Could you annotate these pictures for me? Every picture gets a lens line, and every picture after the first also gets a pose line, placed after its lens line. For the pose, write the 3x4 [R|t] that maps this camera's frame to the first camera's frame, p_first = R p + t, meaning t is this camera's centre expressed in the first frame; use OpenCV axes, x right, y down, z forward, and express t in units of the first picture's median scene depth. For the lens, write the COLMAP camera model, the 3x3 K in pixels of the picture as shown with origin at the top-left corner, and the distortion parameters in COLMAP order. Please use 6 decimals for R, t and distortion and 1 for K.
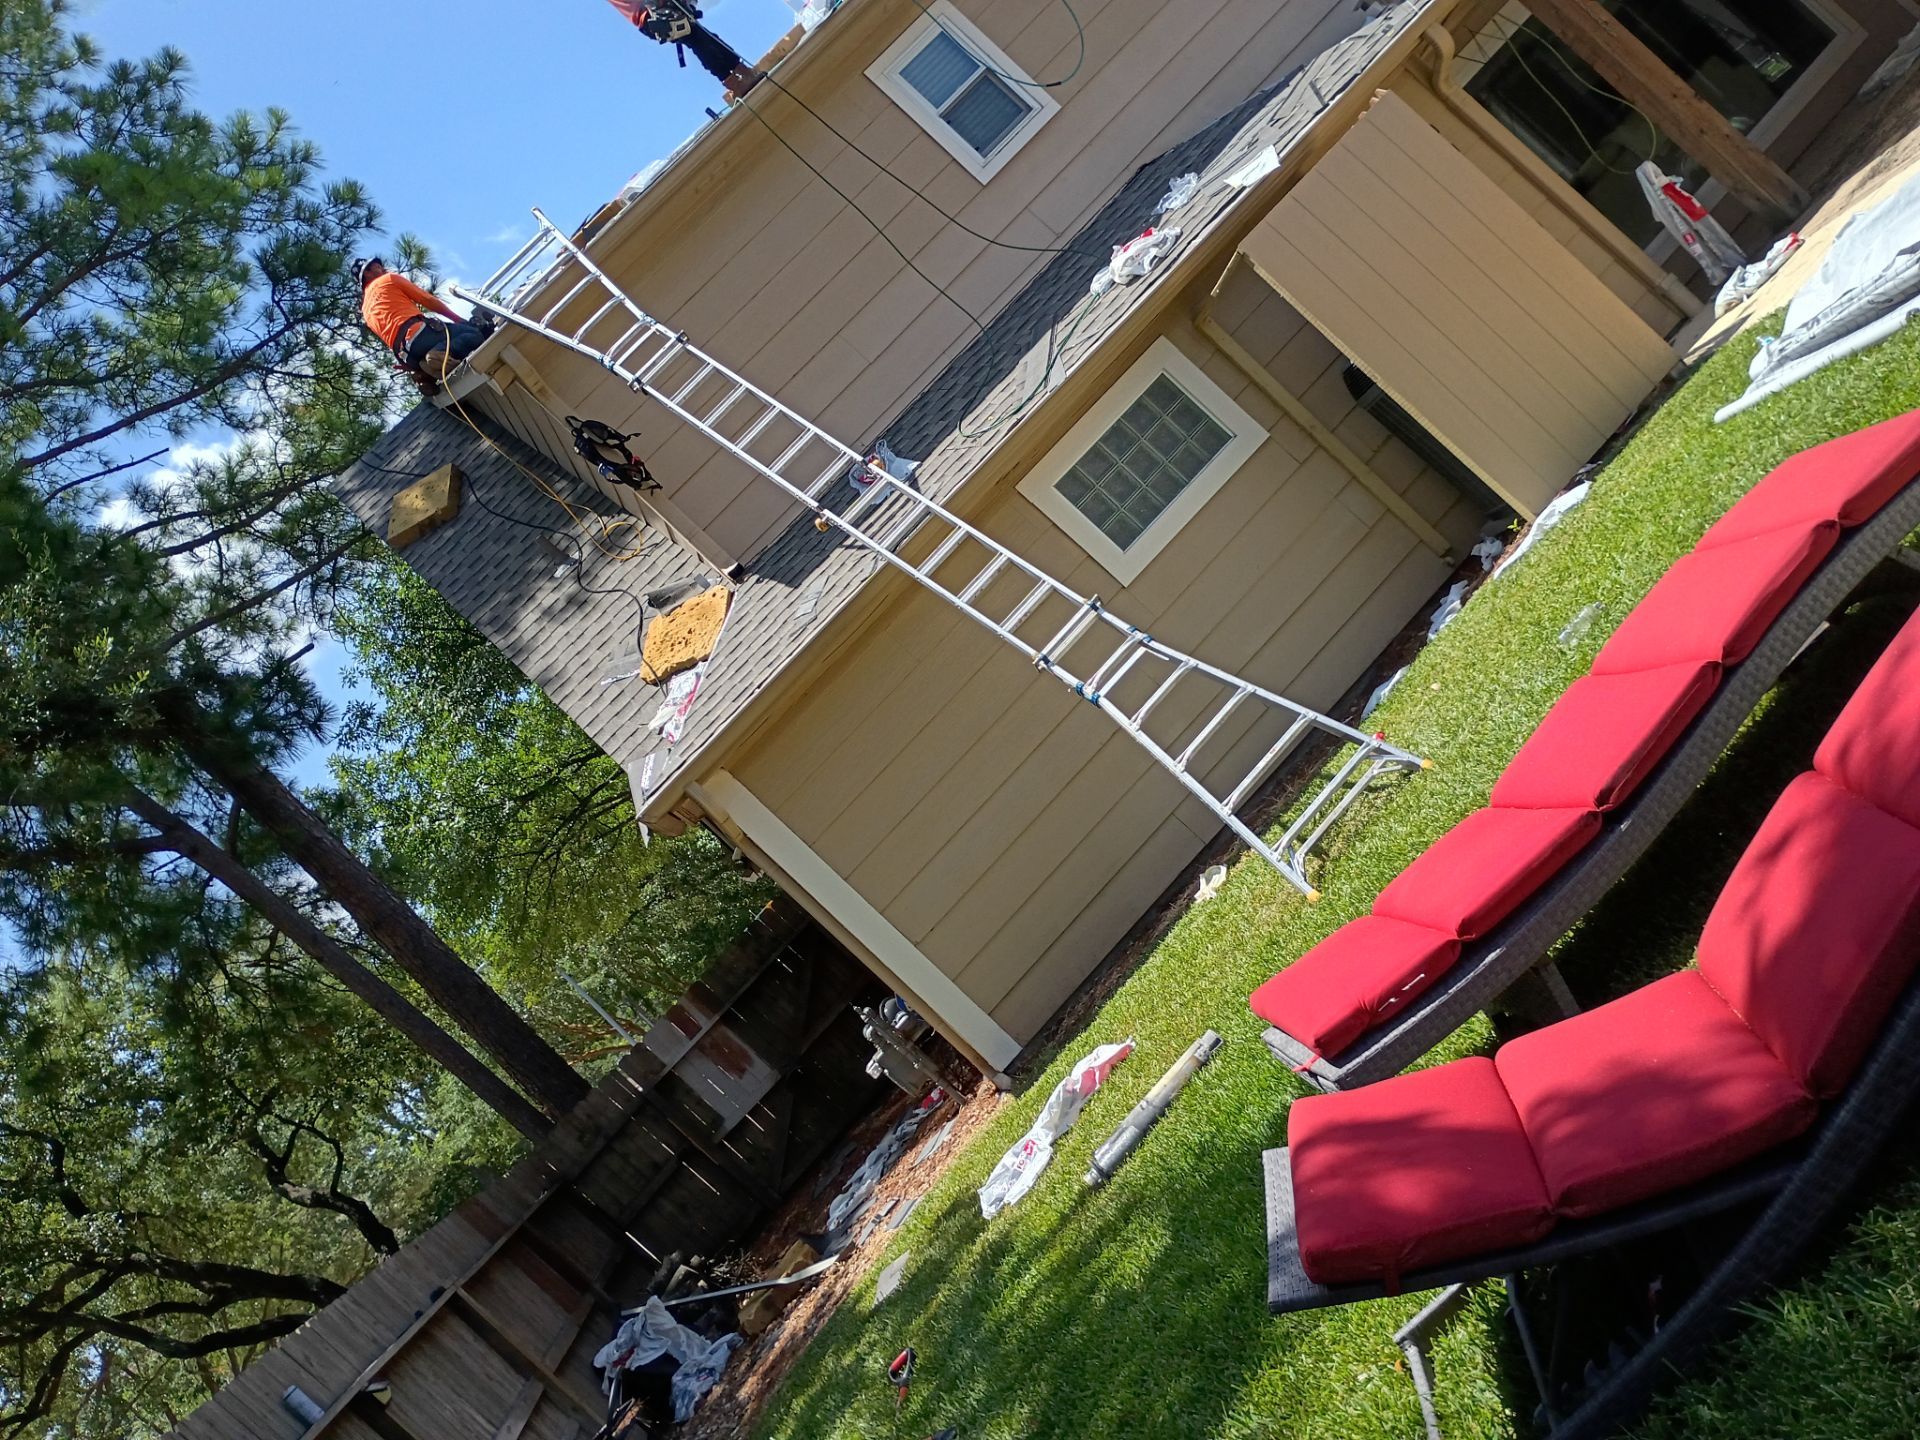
lens RADIAL K [[1648.1, 0, 960.0], [0, 1648.1, 720.0], [0, 0, 1]] dist [0.040773, 0.010303]
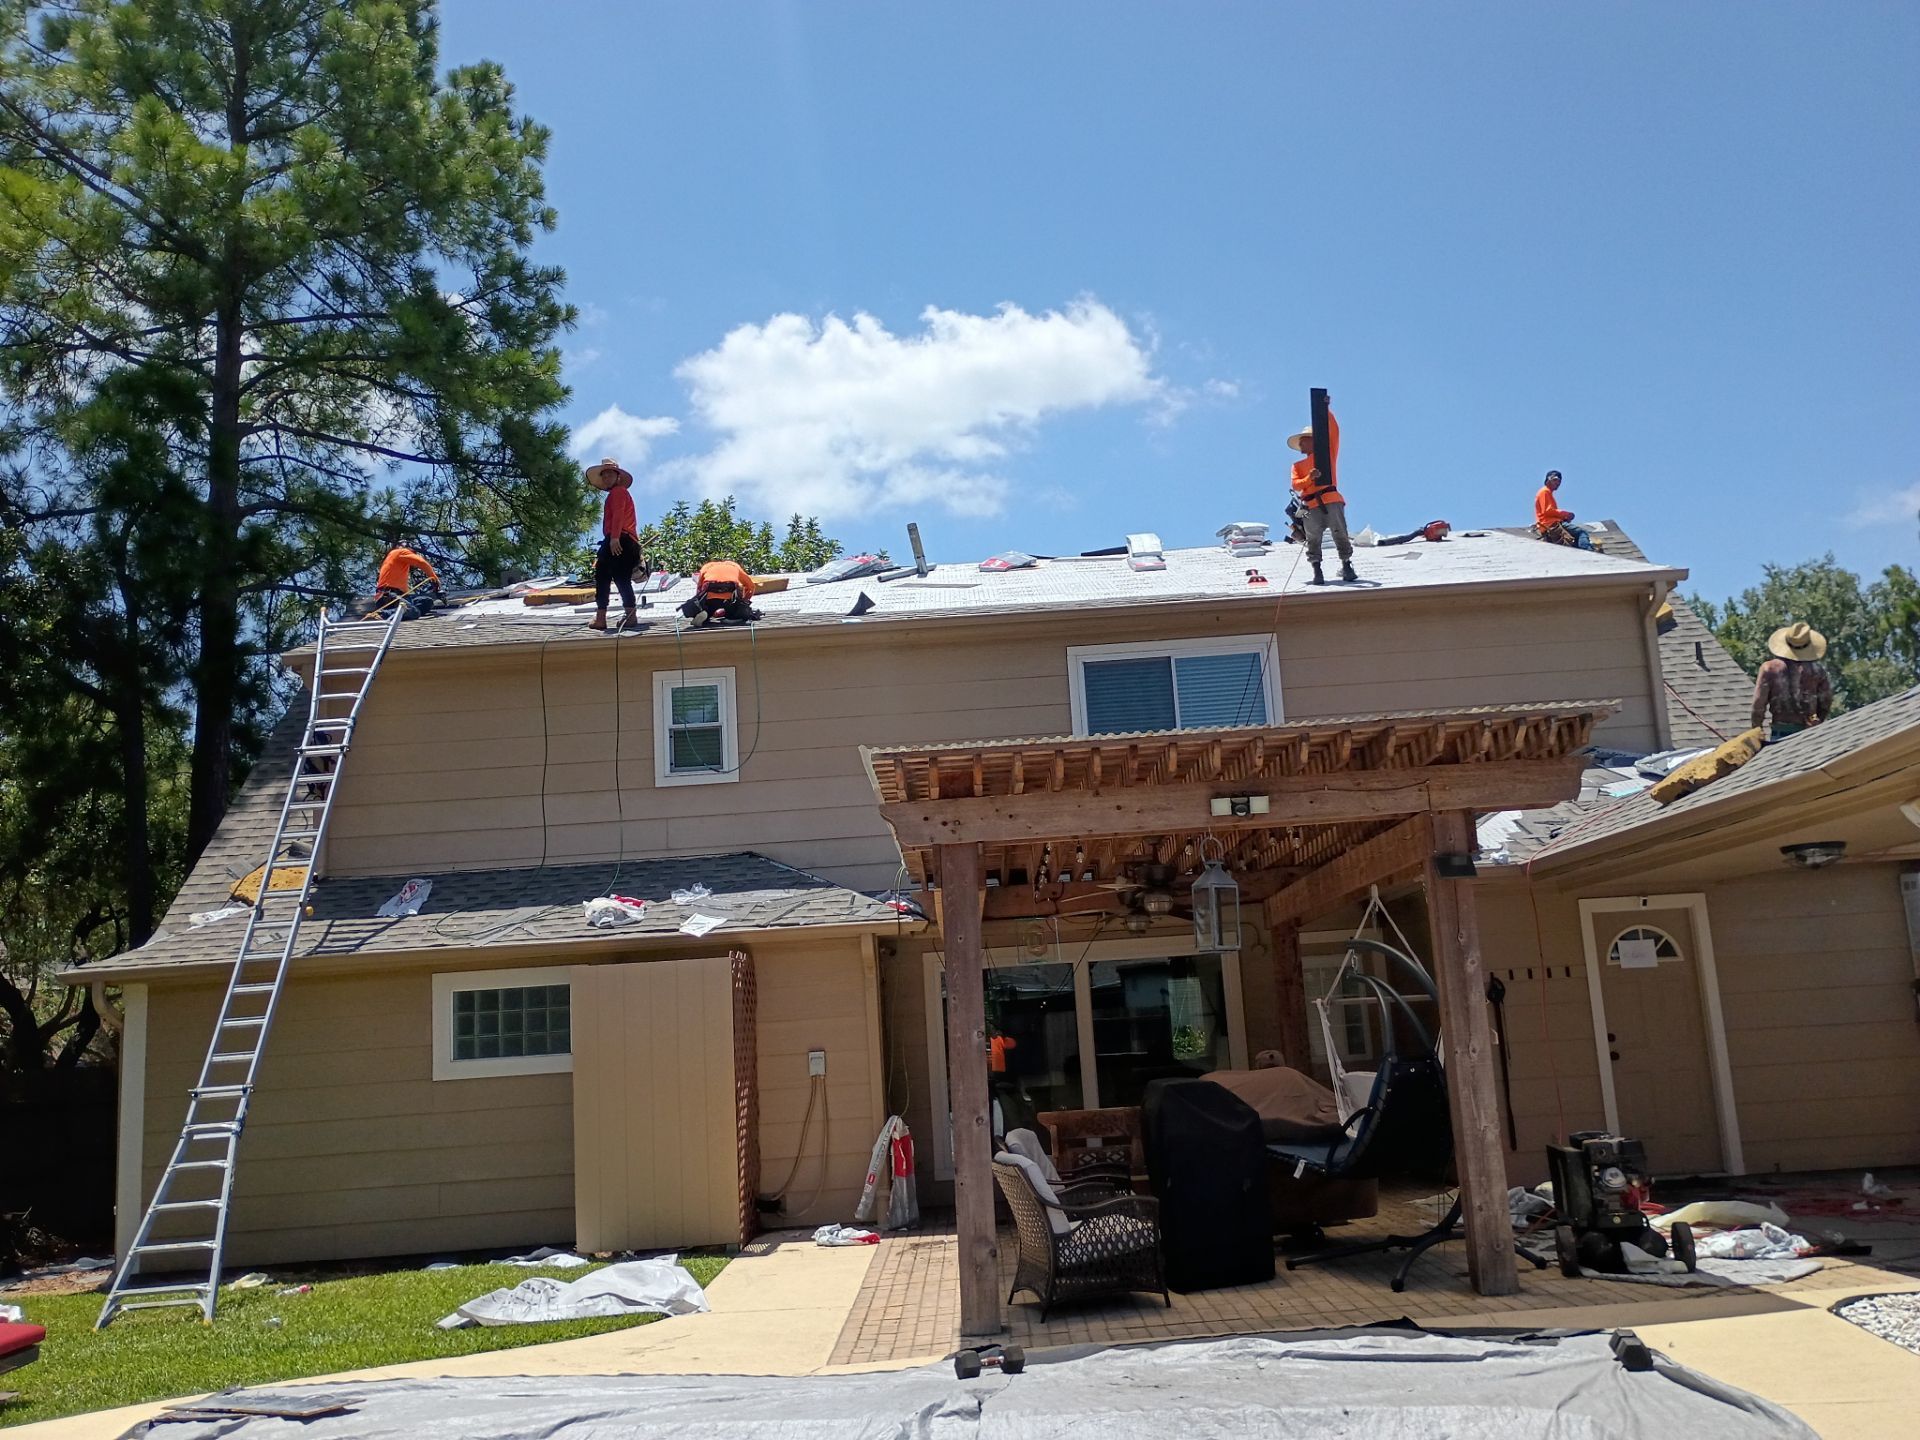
lens RADIAL K [[1648.1, 0, 960.0], [0, 1648.1, 720.0], [0, 0, 1]] dist [0.040773, 0.010303]
pose [[0.722392, 0.654946, -0.221800, 0.536912], [-0.673632, 0.738971, -0.011906, -0.594129], [0.156106, 0.158013, 0.975019, -0.366576]]
